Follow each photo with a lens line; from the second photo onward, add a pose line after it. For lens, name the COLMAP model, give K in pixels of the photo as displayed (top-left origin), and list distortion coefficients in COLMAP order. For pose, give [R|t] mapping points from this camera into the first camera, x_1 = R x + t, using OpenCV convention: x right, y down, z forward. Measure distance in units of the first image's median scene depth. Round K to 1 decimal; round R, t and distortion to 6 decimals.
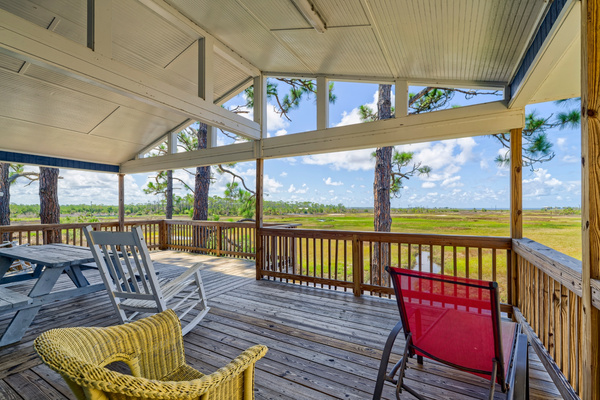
lens RADIAL K [[260.8, 0, 287.5], [0, 260.8, 209.0], [0, 0, 1]] dist [0.008041, 0.000803]
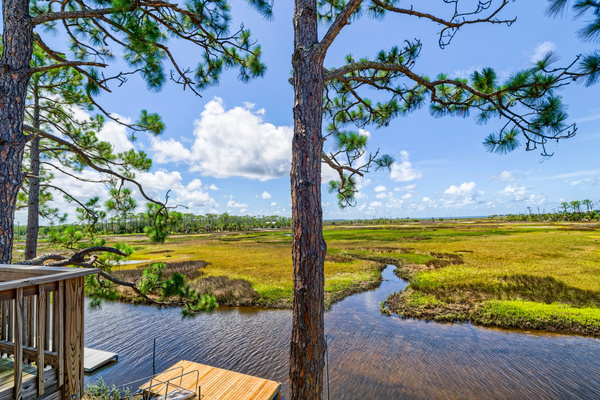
lens RADIAL K [[260.8, 0, 306.5], [0, 260.8, 211.3], [0, 0, 1]] dist [0.008041, 0.000803]
pose [[0.983497, -0.022056, 0.179576, 0.144584], [0.029901, 0.998707, -0.041100, -0.001817], [-0.178437, 0.045792, 0.982885, 0.271596]]
